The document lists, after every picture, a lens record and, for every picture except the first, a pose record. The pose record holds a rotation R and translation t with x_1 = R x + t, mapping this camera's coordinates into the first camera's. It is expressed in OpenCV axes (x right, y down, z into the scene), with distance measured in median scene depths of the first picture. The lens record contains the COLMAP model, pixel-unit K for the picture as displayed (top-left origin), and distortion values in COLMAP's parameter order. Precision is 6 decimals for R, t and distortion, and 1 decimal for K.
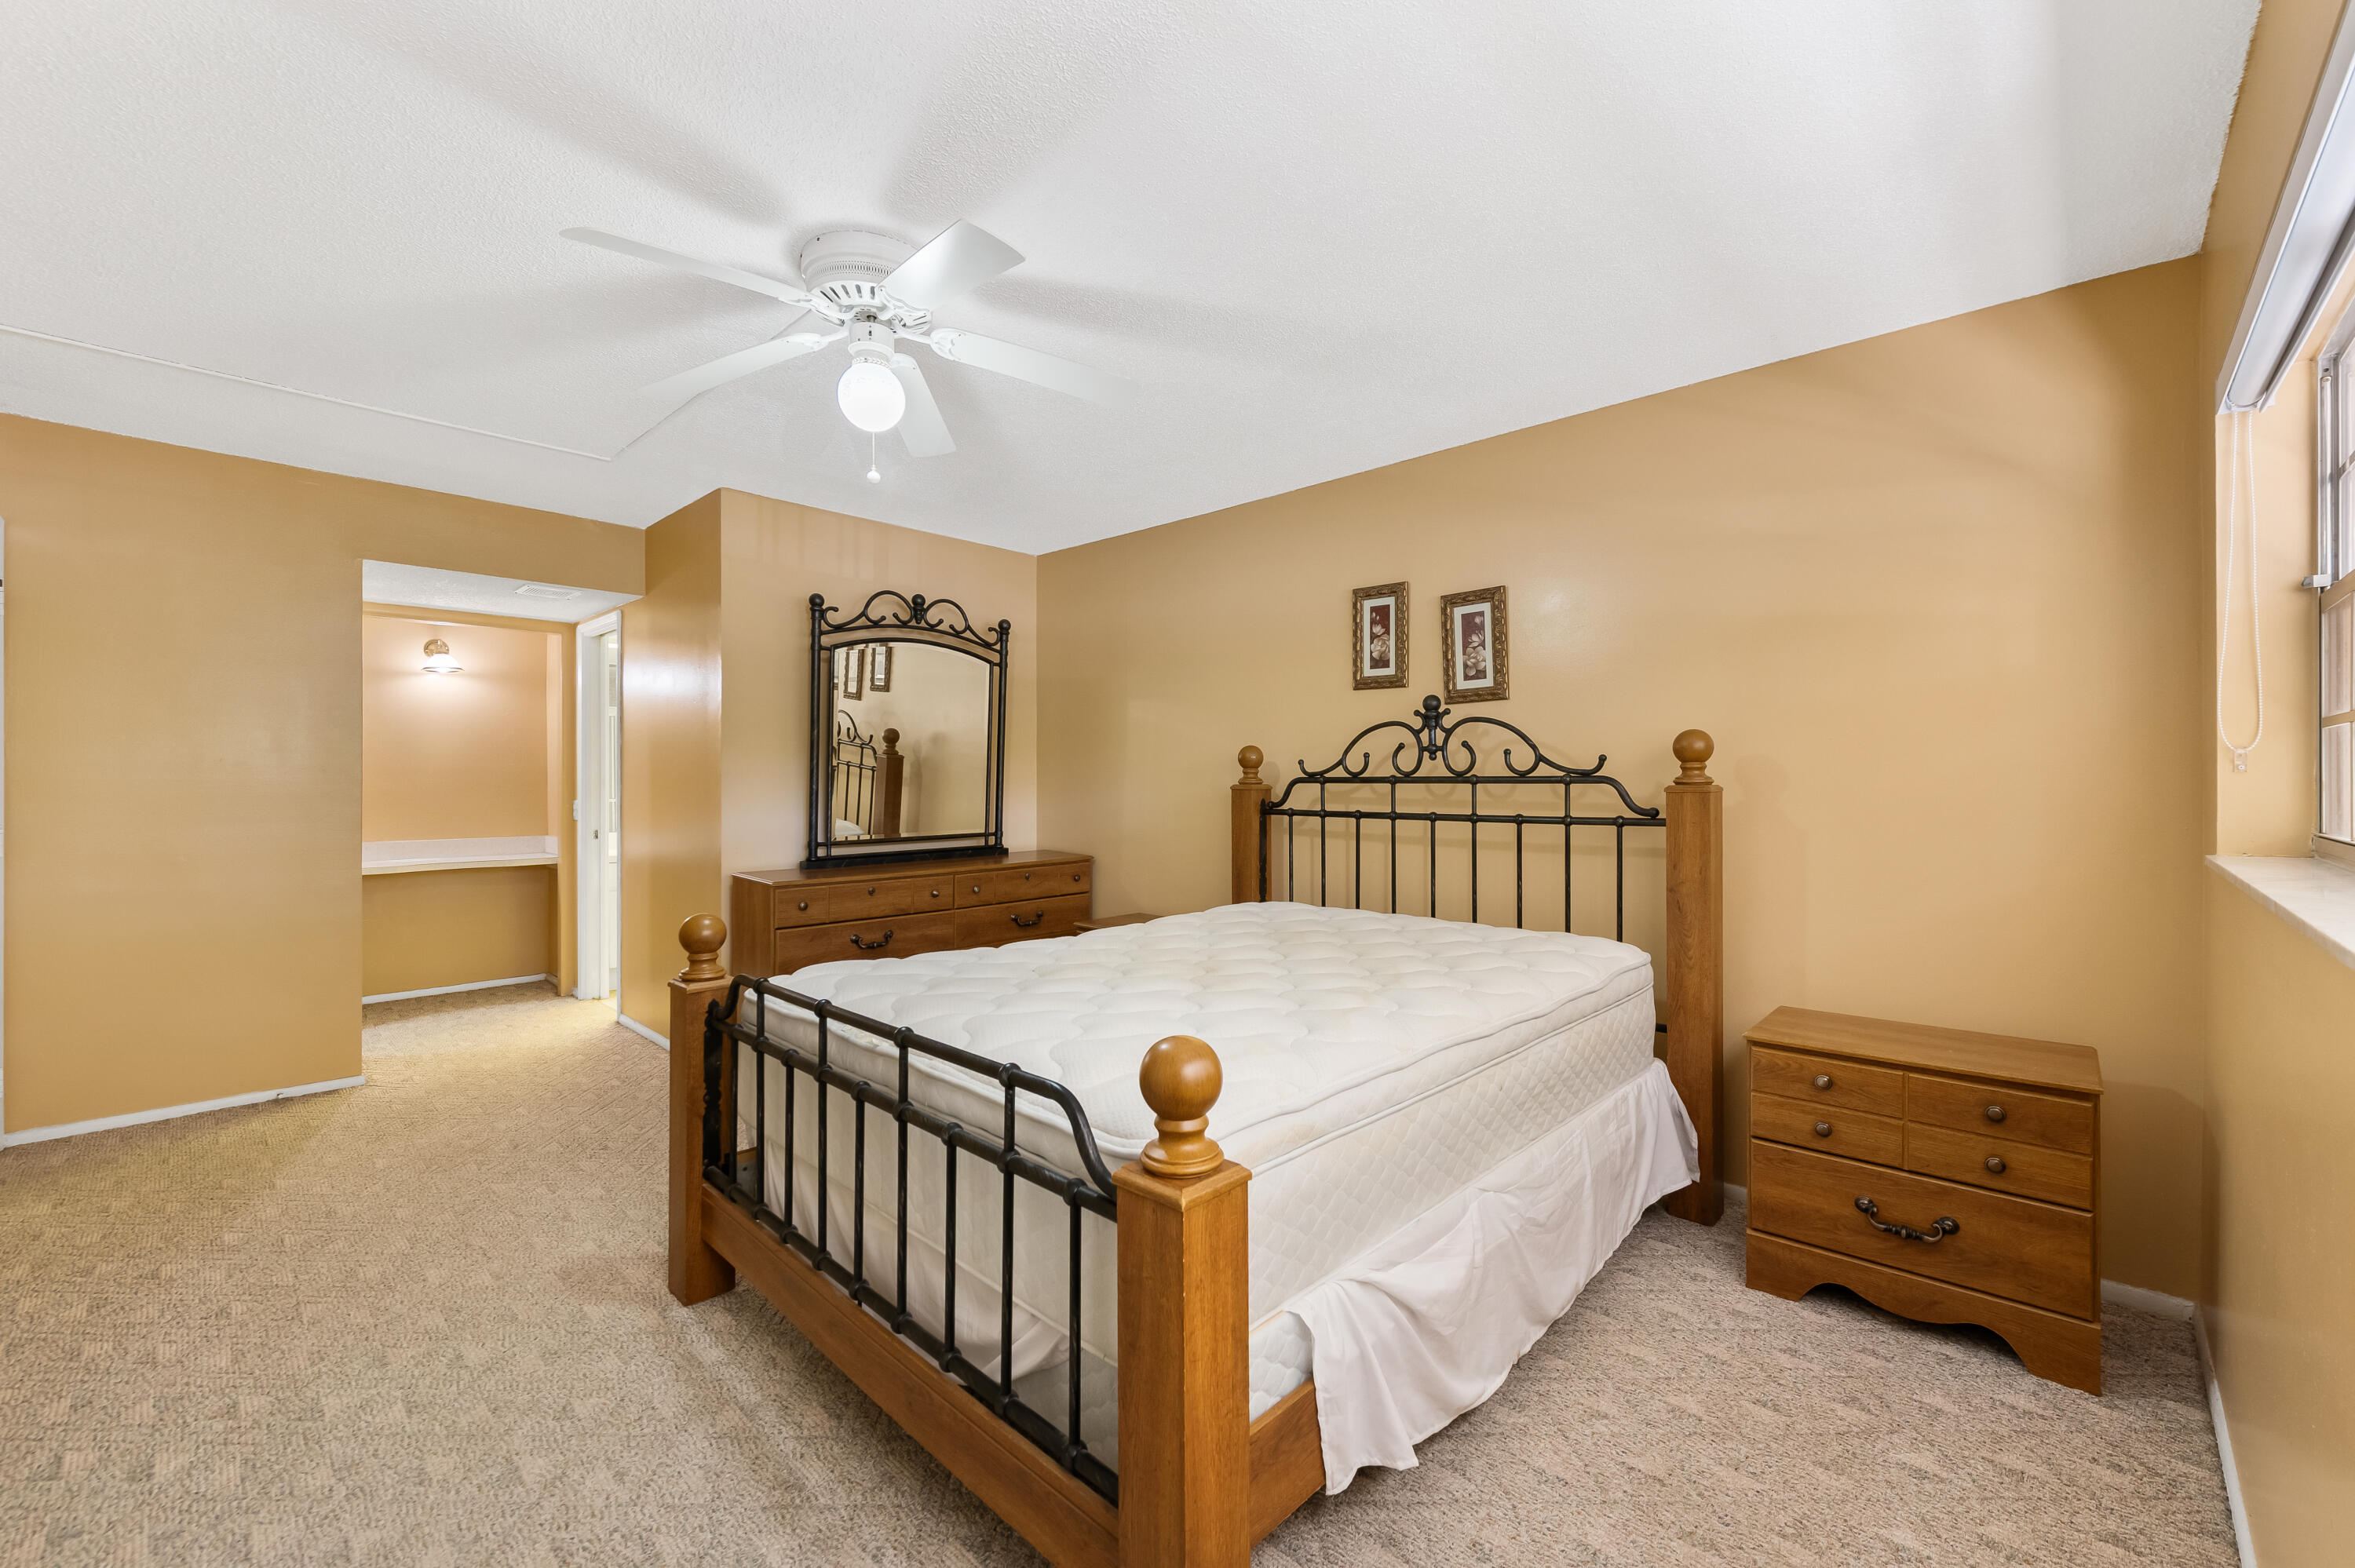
lens RADIAL K [[928.0, 0, 1187.4], [0, 928.0, 779.5], [0, 0, 1]] dist [0.001809, -0.004062]
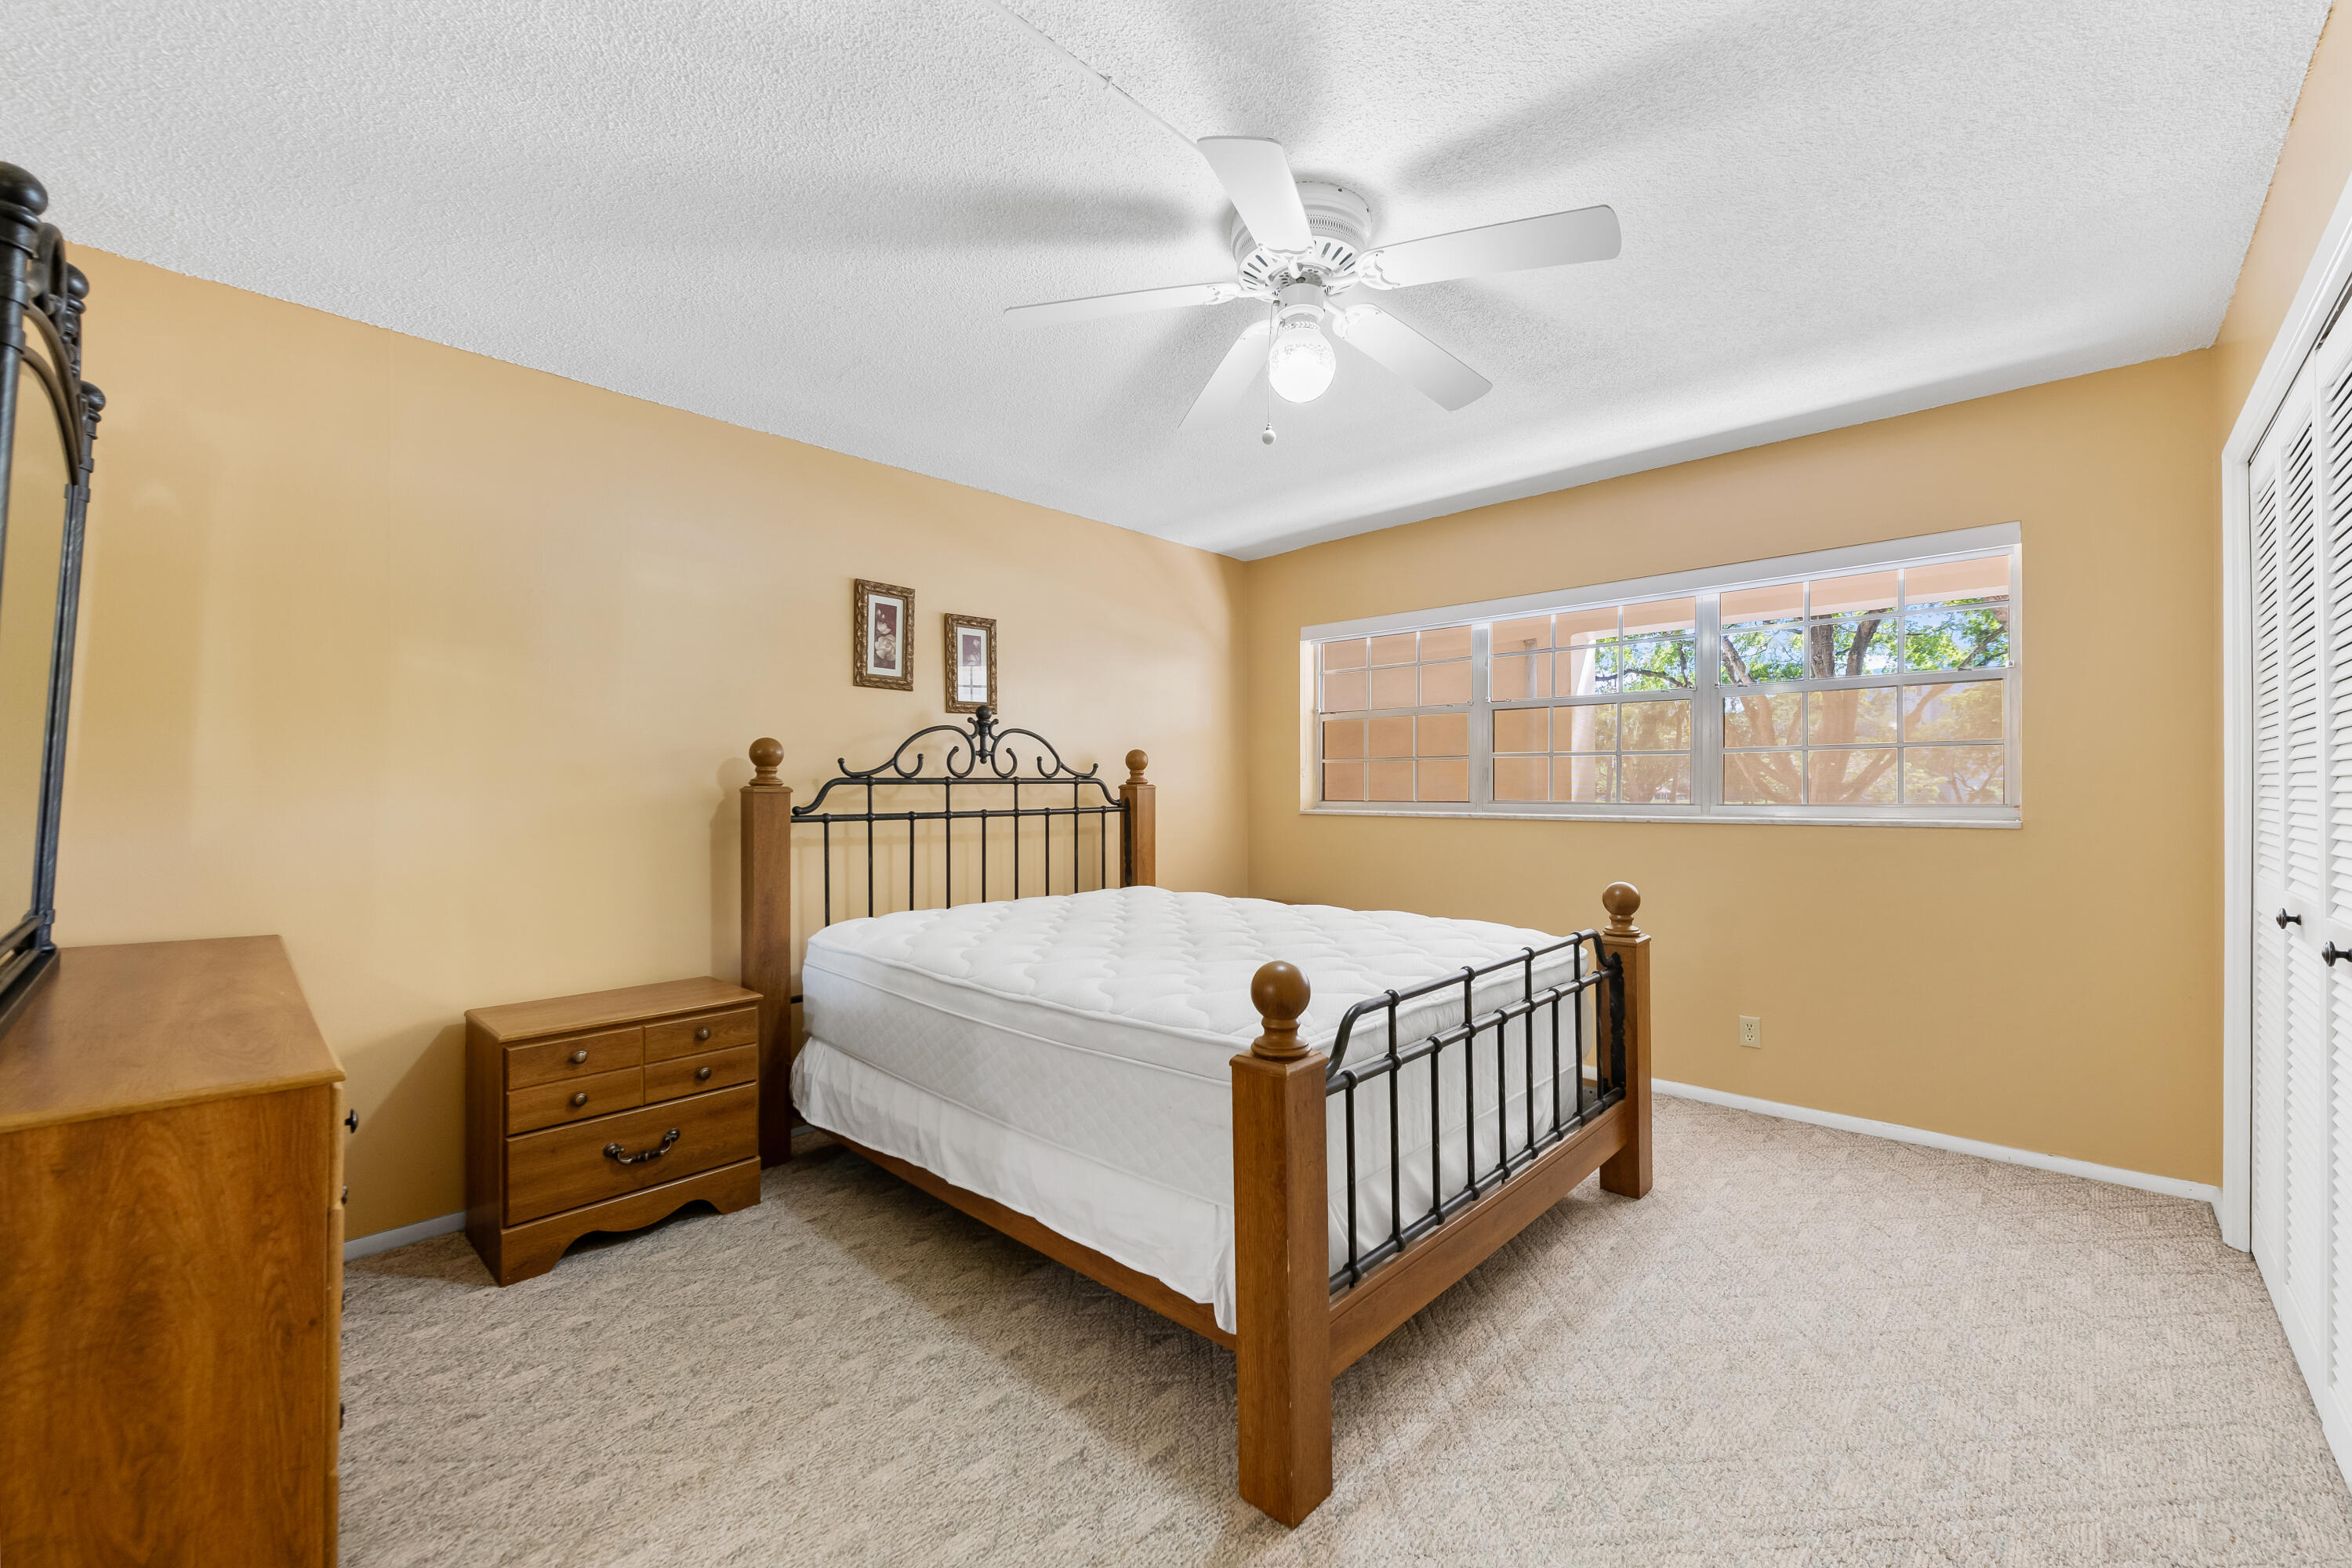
lens RADIAL K [[926.9, 0, 1185.9], [0, 926.9, 779.5], [0, 0, 1]] dist [0.001809, -0.004062]
pose [[0.011098, 0.002881, 0.999934, -0.837951], [-0.000860, 0.999996, -0.002871, 0.001475], [-0.999938, -0.000828, 0.011100, 0.723476]]
